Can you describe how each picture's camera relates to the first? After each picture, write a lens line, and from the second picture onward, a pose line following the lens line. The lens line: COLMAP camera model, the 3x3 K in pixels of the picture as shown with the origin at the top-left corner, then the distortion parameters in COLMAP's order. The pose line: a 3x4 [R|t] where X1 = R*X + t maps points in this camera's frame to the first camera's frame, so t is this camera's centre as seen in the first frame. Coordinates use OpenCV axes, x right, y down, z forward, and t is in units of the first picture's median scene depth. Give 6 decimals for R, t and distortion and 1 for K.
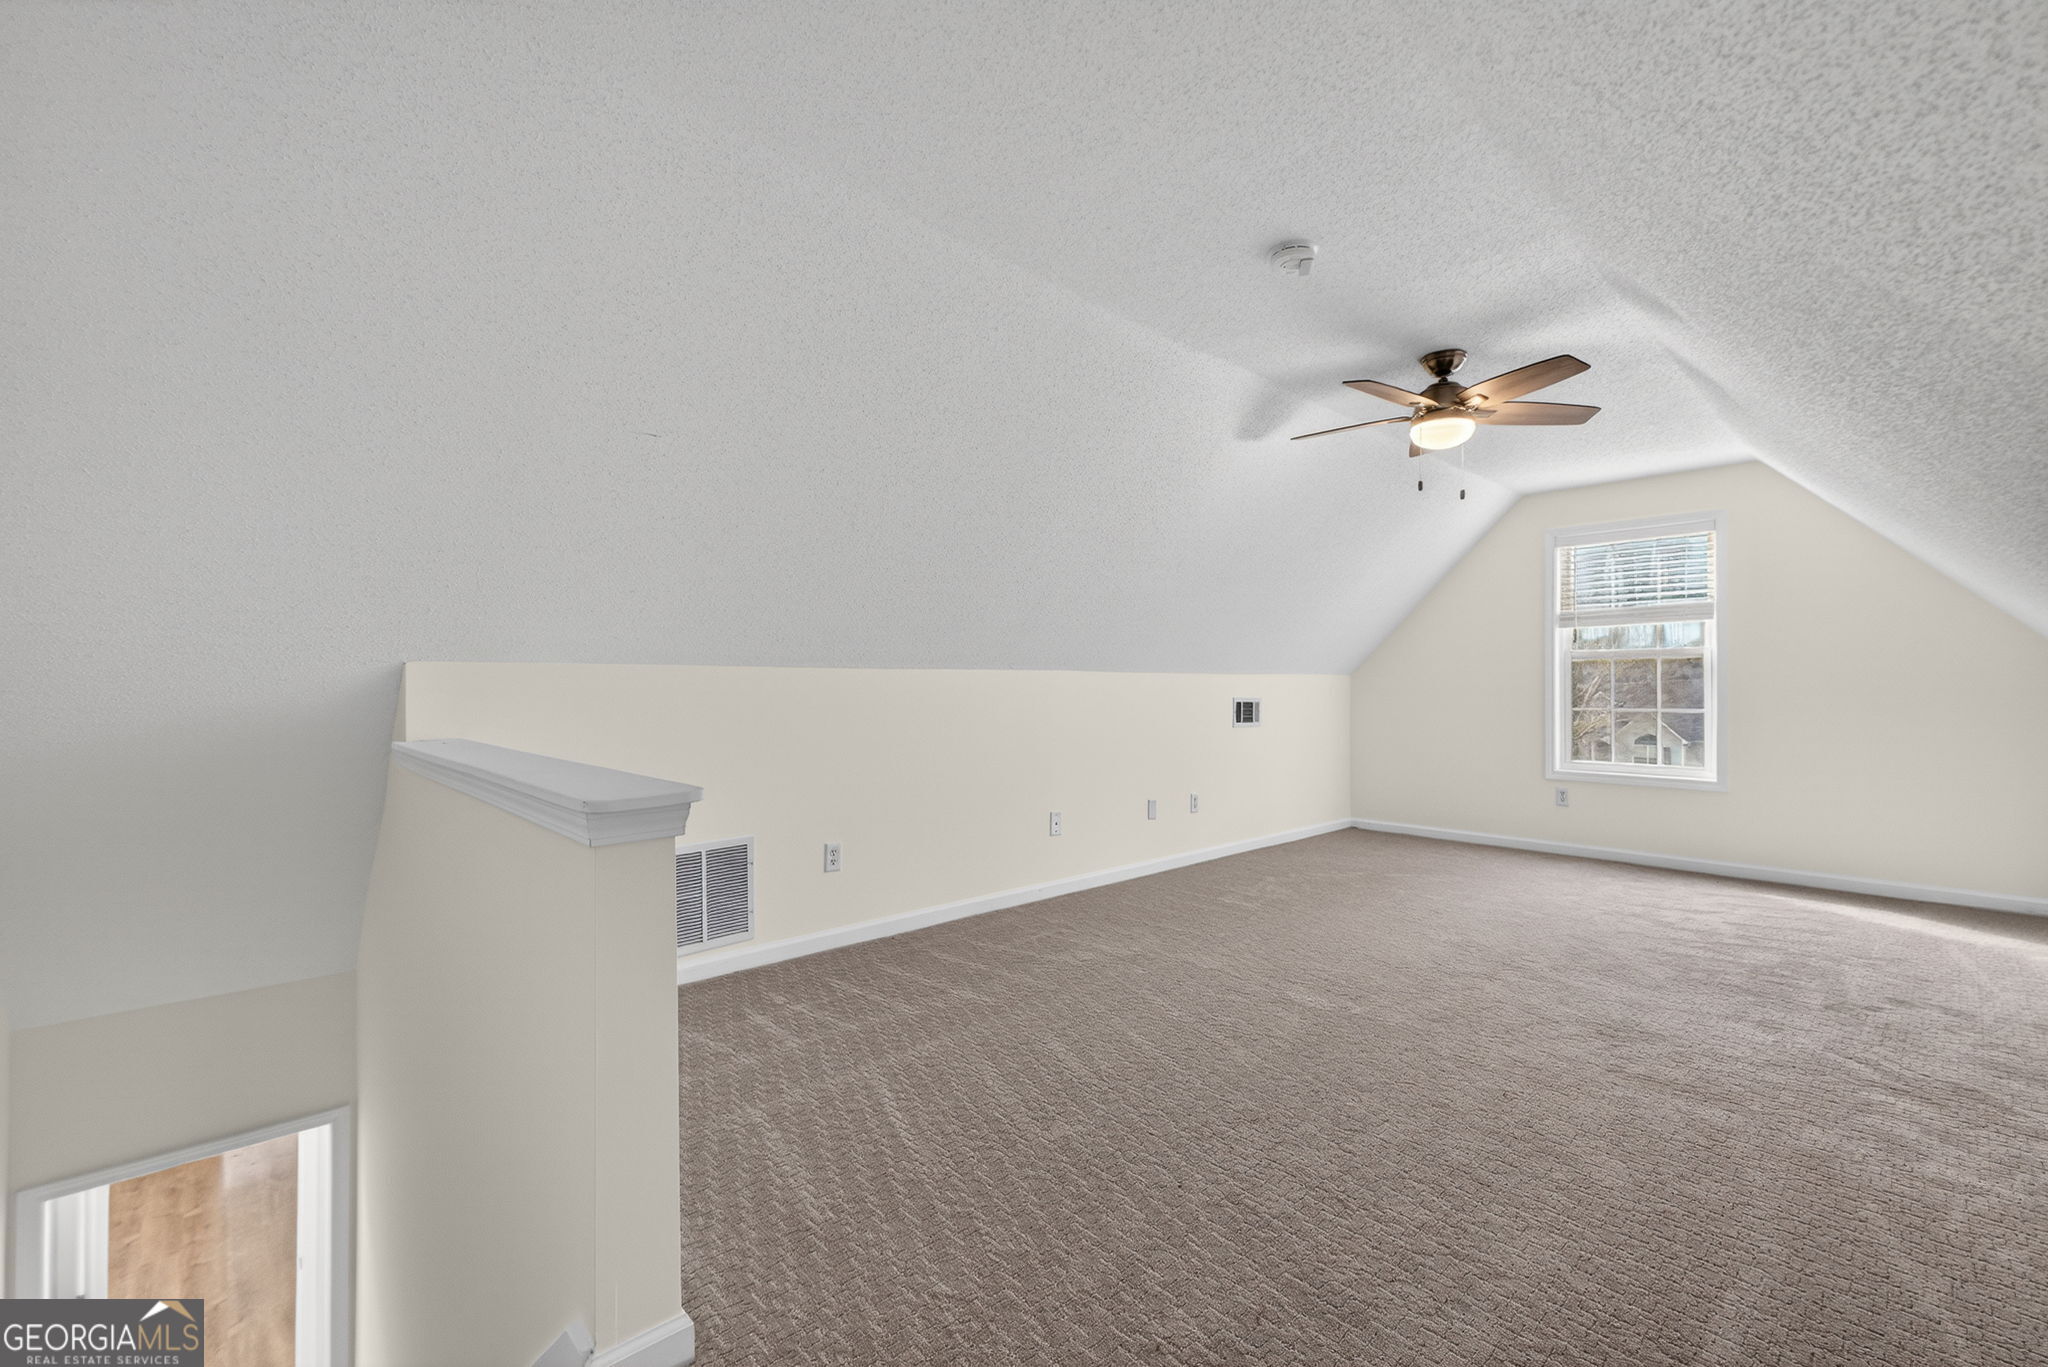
lens RADIAL K [[851.4, 0, 1024.1], [0, 851.4, 683.2], [0, 0, 1]] dist [-0.000285, -0.004329]
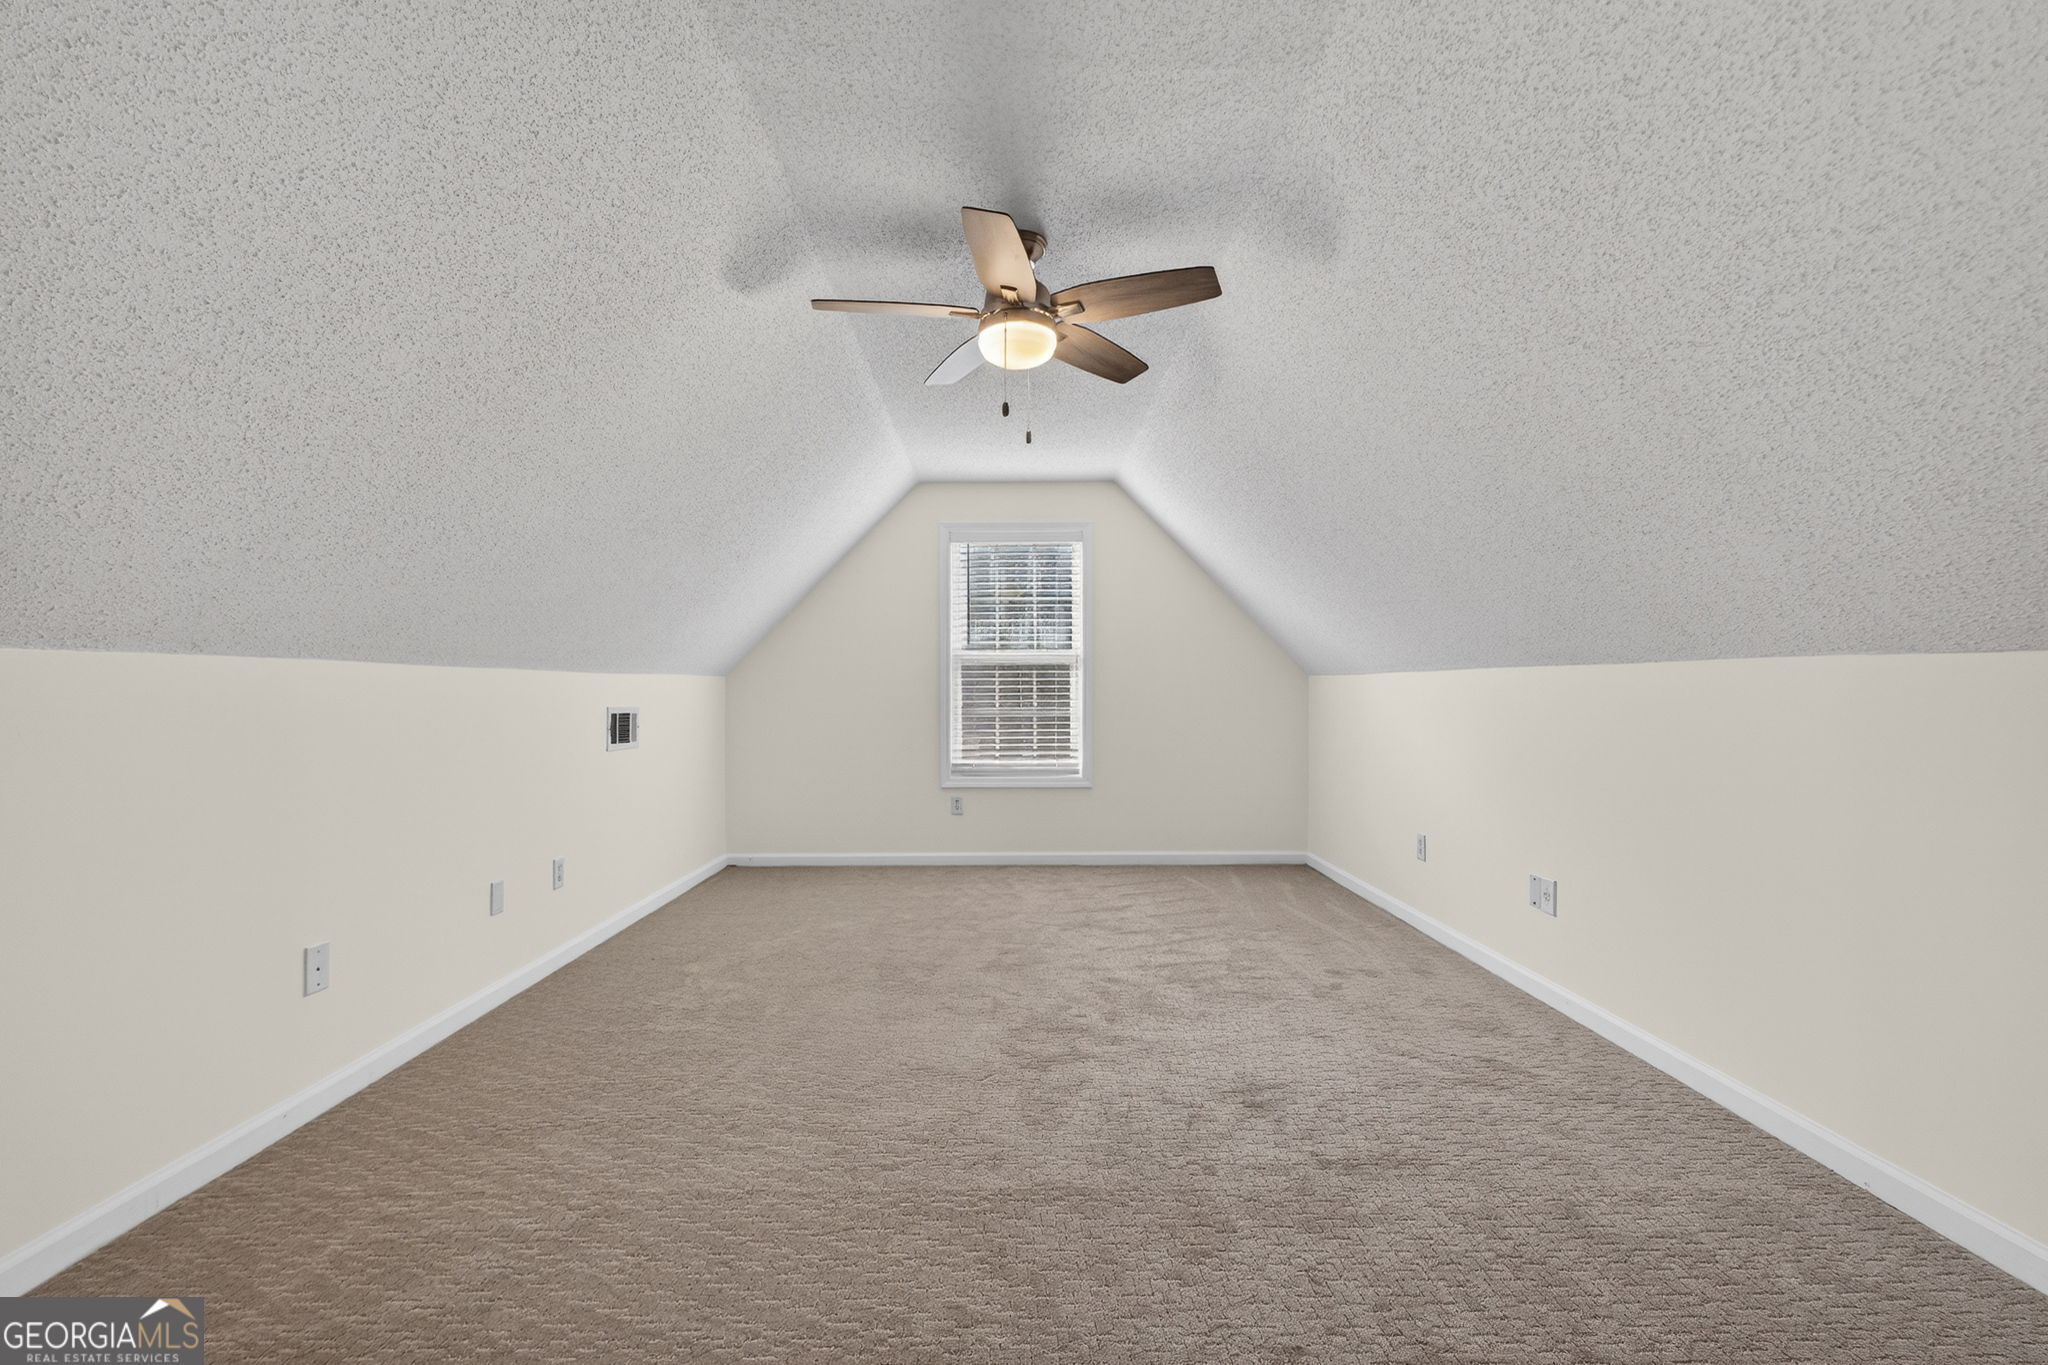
lens RADIAL K [[897.8, 0, 1017.1], [0, 897.8, 688.3], [0, 0, 1]] dist [0.025310, -0.000277]
pose [[0.692942, -0.003384, 0.720985, -0.062552], [0.005893, 0.999982, -0.000970, 0.005472], [-0.720969, 0.004921, 0.692950, 0.340663]]
